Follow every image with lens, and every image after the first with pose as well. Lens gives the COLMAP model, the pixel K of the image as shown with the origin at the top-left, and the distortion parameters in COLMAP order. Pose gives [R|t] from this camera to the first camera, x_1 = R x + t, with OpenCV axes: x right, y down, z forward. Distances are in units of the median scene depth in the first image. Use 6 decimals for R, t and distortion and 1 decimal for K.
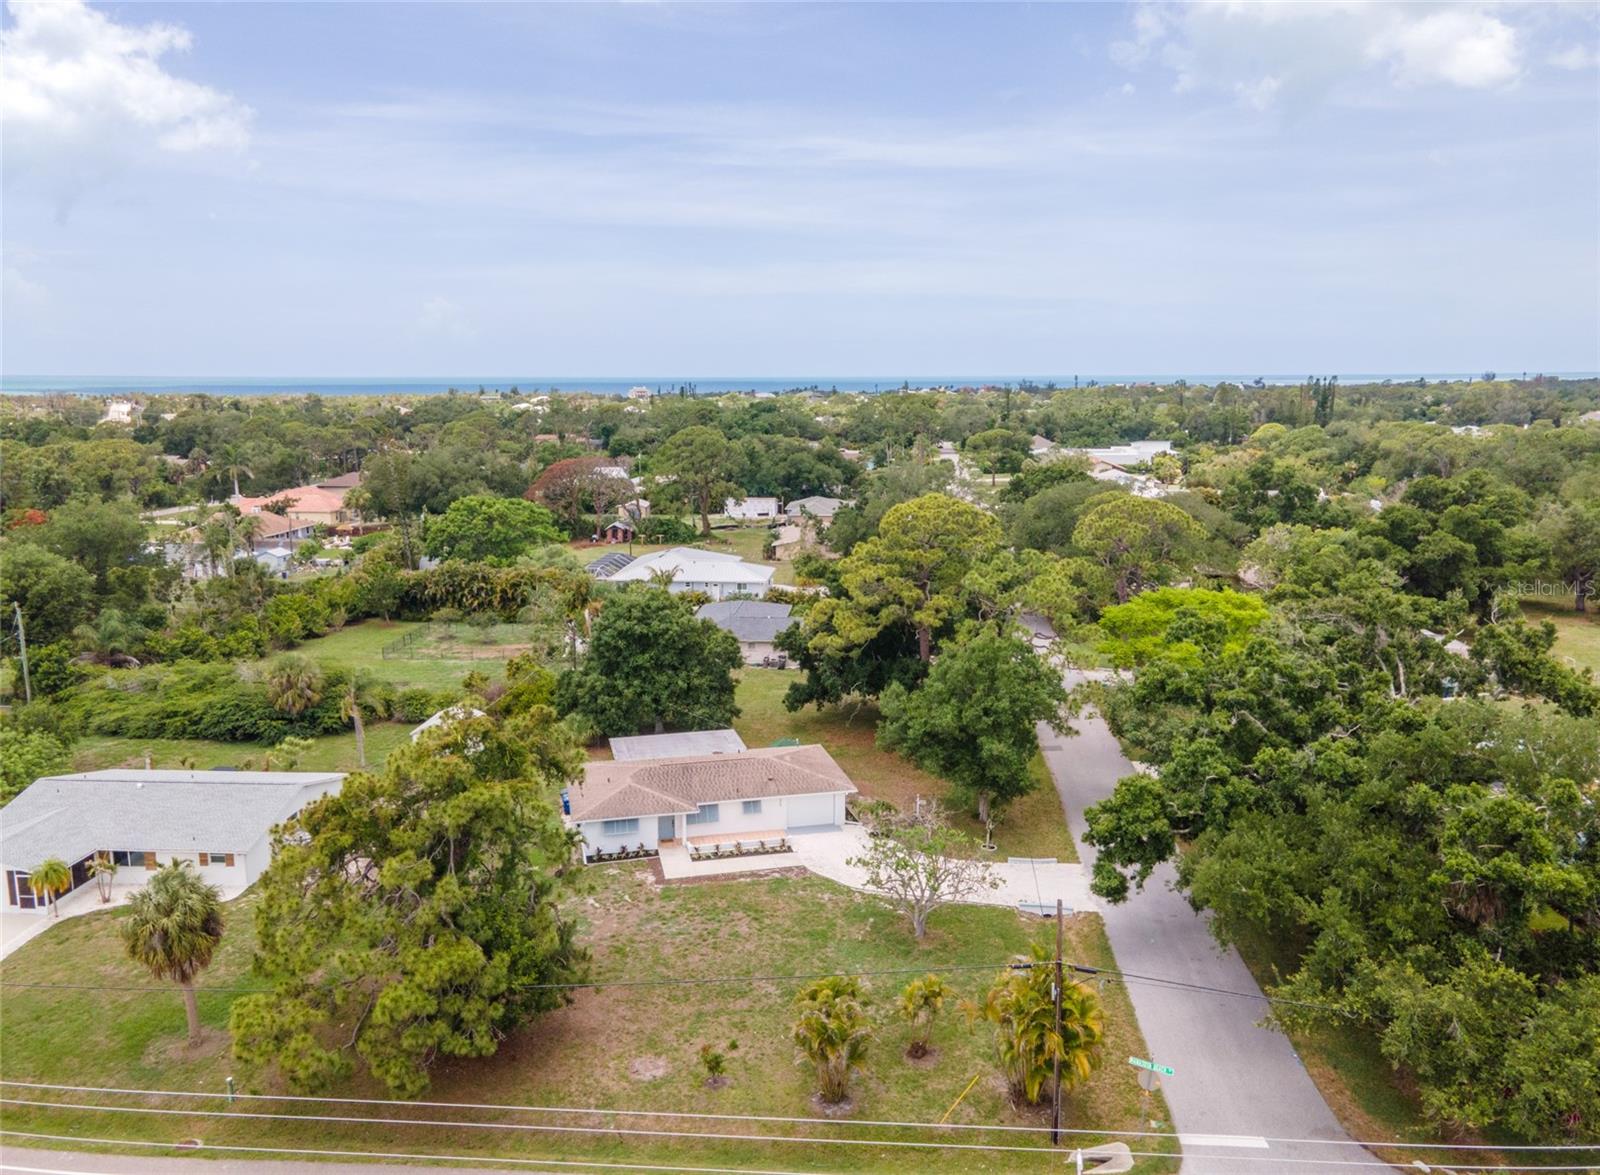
lens RADIAL K [[1177.3, 0, 794.5], [0, 1177.3, 577.3], [0, 0, 1]] dist [0.040727, 0.001799]
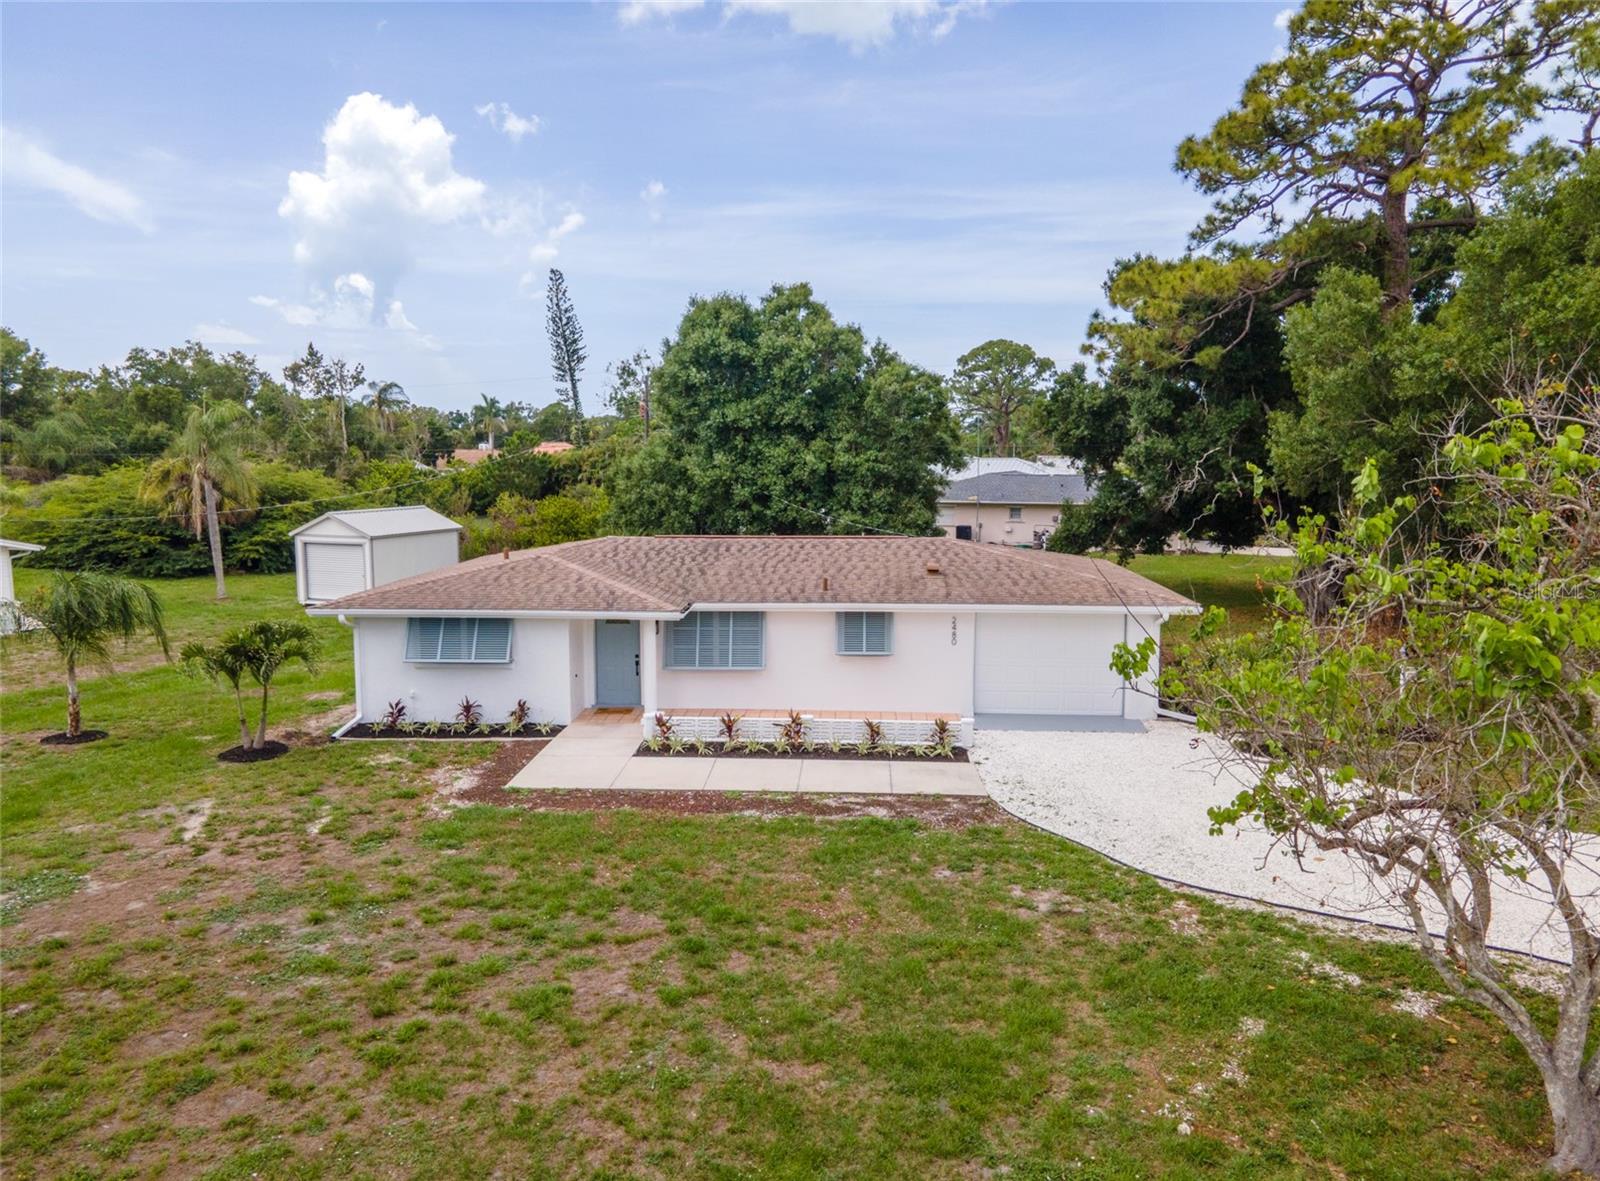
lens RADIAL K [[1182.1, 0, 800.0], [0, 1182.1, 590.5], [0, 0, 1]] dist [0.030178, 0.003344]
pose [[0.960311, 0.036594, -0.276520, 0.034029], [-0.048604, 0.998144, -0.036702, 0.172348], [0.274663, 0.048686, 0.960307, 0.592185]]
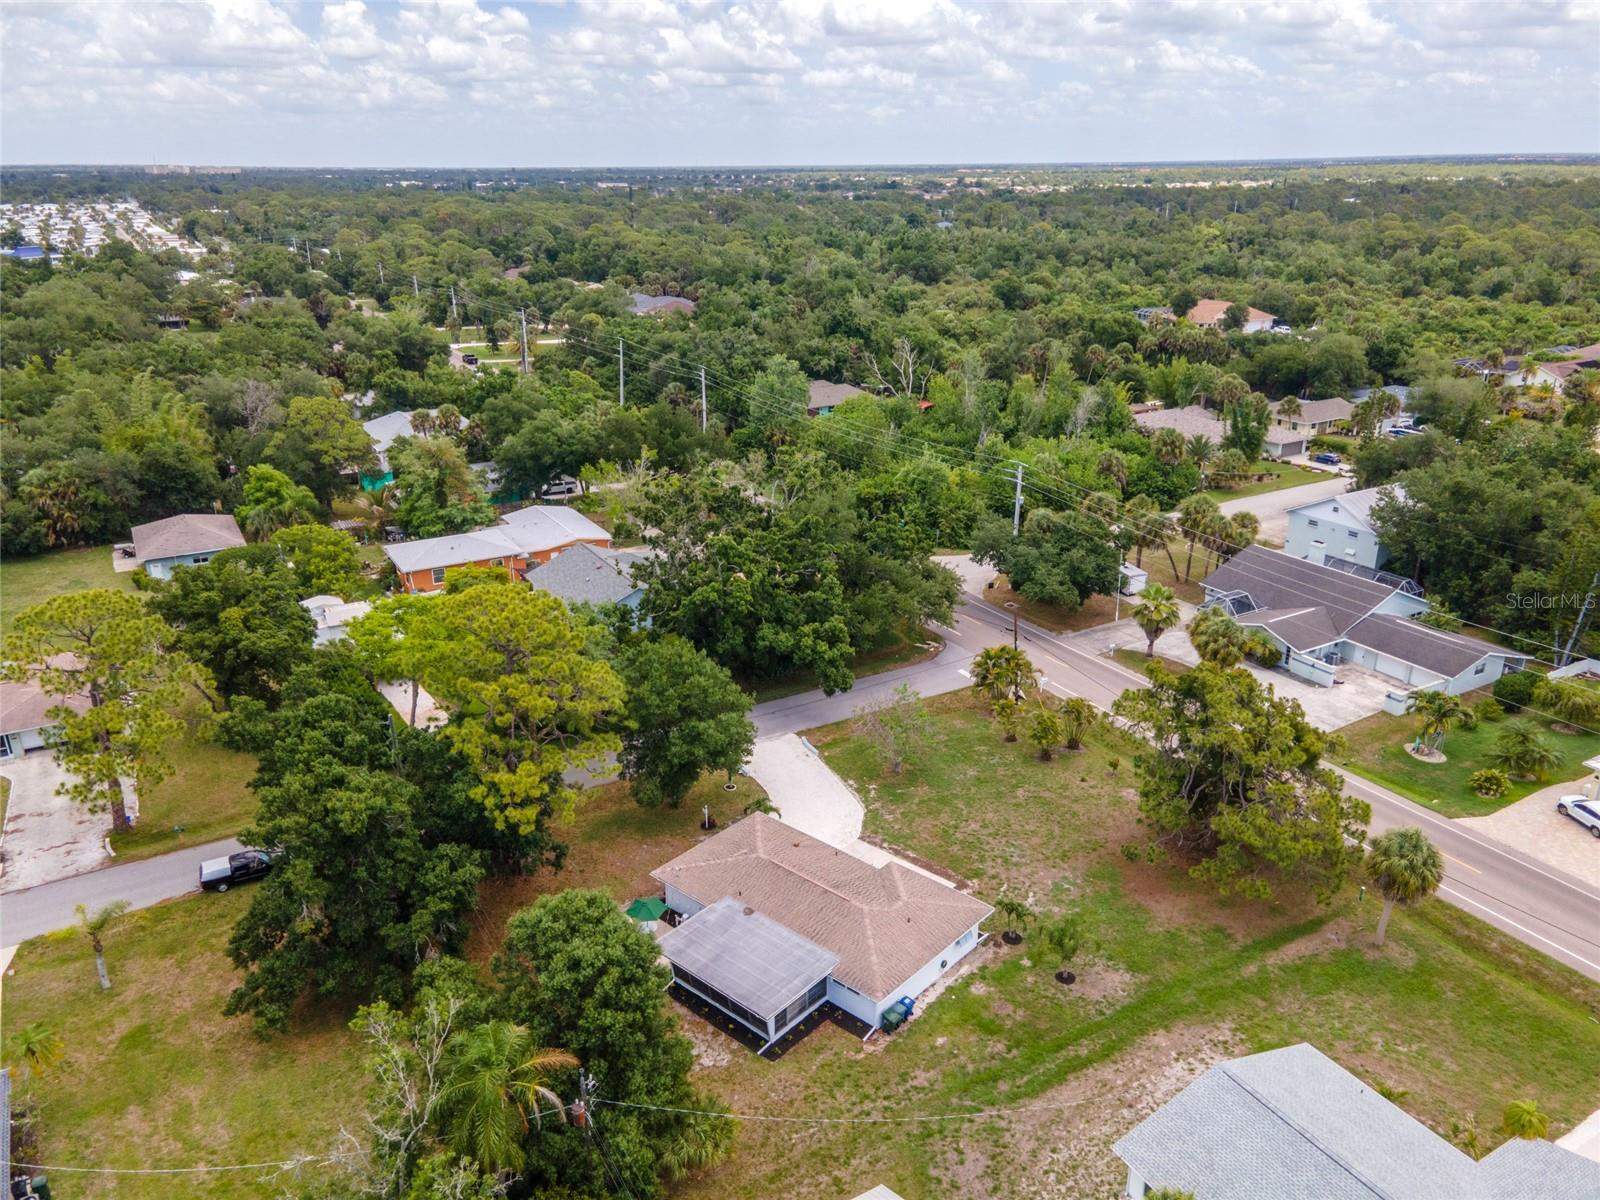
lens RADIAL K [[1127.8, 0, 800.0], [0, 1127.8, 600.0], [0, 0, 1]] dist [0.037438, -0.003352]
pose [[-0.577488, -0.281606, 0.766294, -0.621291], [0.158304, 0.882186, 0.443495, -0.390334], [-0.800904, 0.377421, -0.464872, 1.224284]]
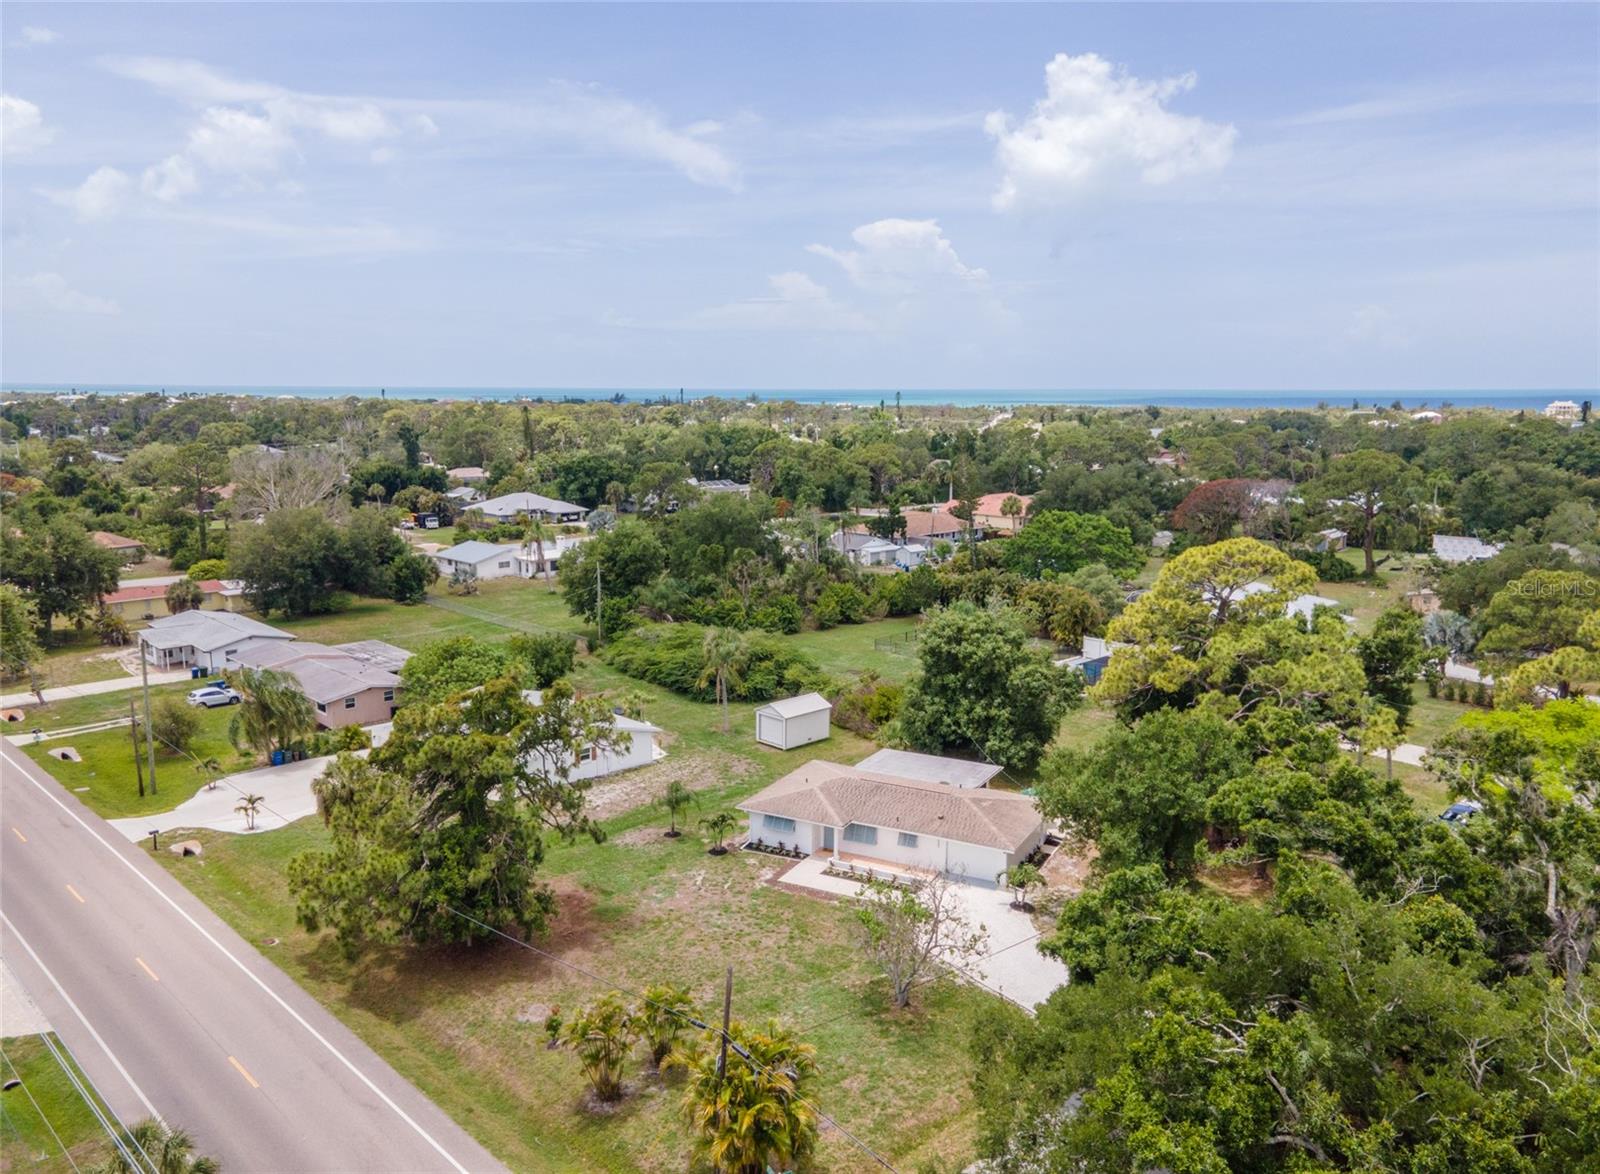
lens RADIAL K [[1182.1, 0, 800.0], [0, 1182.1, 587.0], [0, 0, 1]] dist [0.030178, 0.003344]
pose [[0.759468, 0.113005, -0.640655, 0.437434], [-0.115128, 0.992600, 0.038605, -0.033993], [0.640277, 0.044438, 0.766858, 0.165959]]
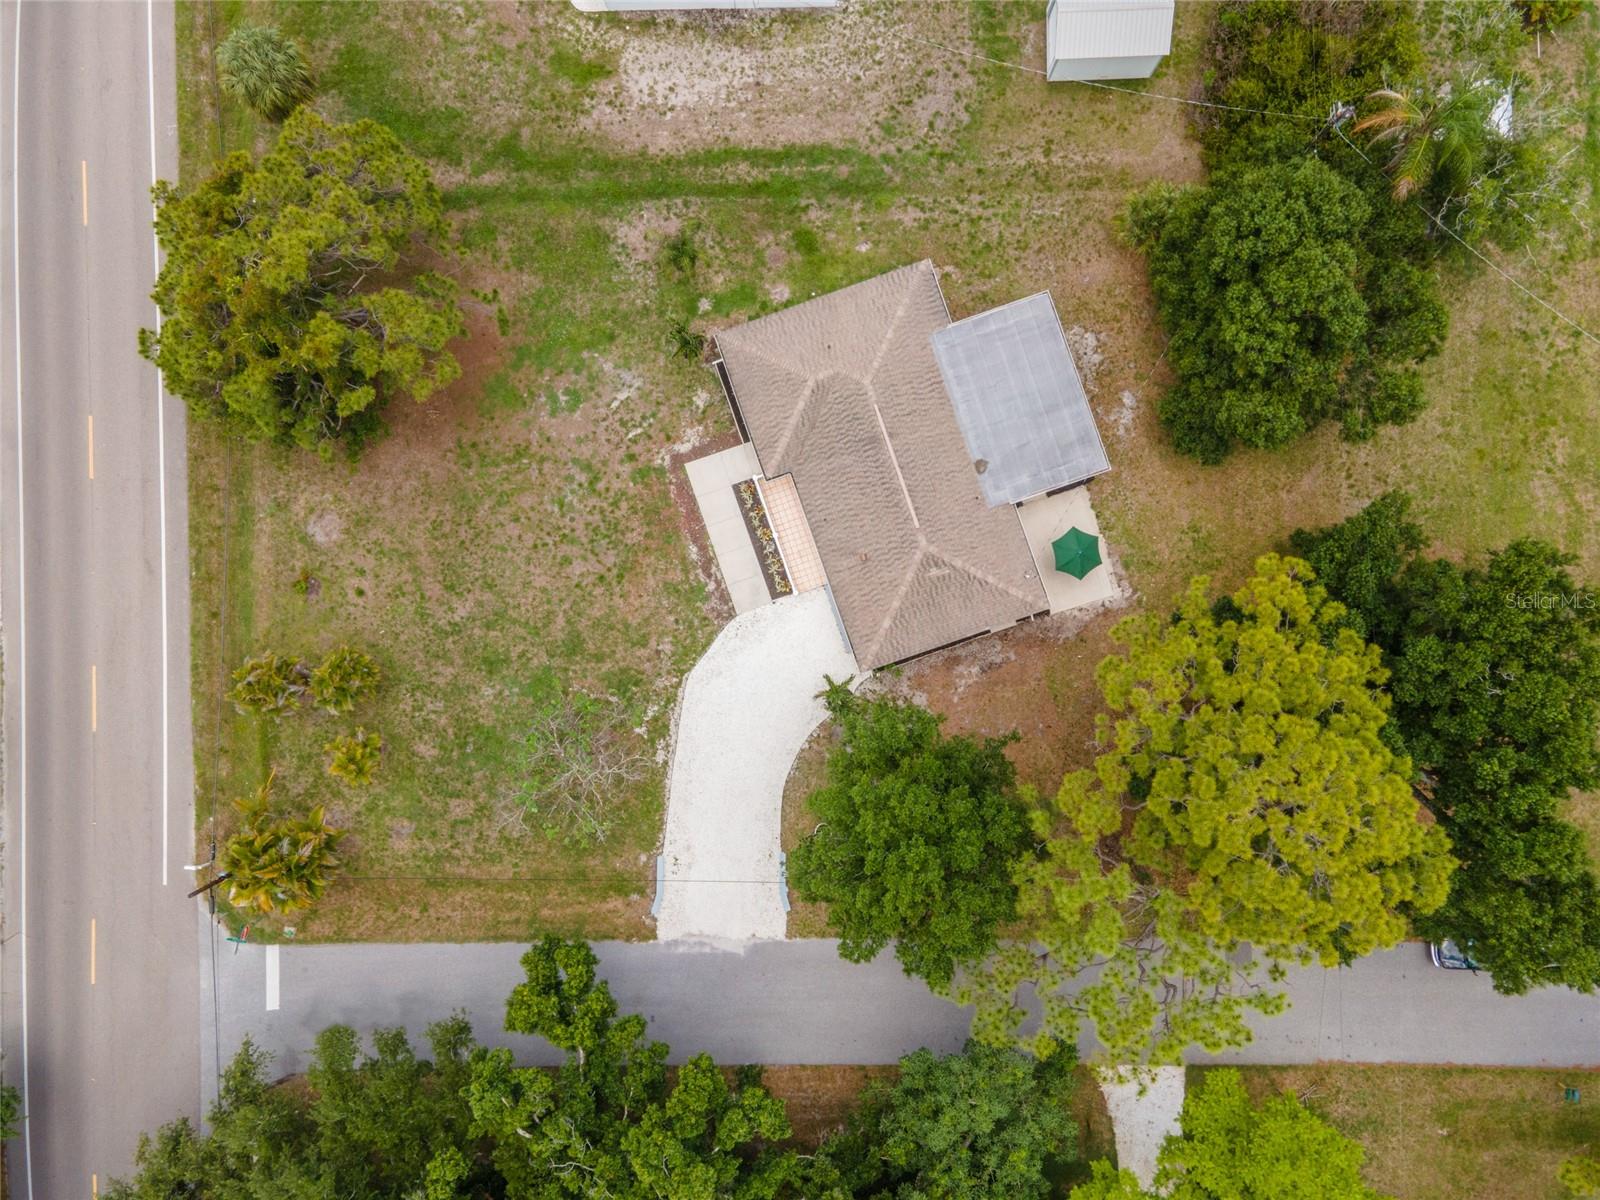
lens RADIAL K [[1127.8, 0, 800.0], [0, 1127.8, 600.0], [0, 0, 1]] dist [0.037438, -0.003352]
pose [[0.107365, 0.994189, -0.007763, 0.006735], [-0.159327, 0.024912, 0.986912, -0.478100], [0.981370, -0.104723, 0.161075, 0.757640]]
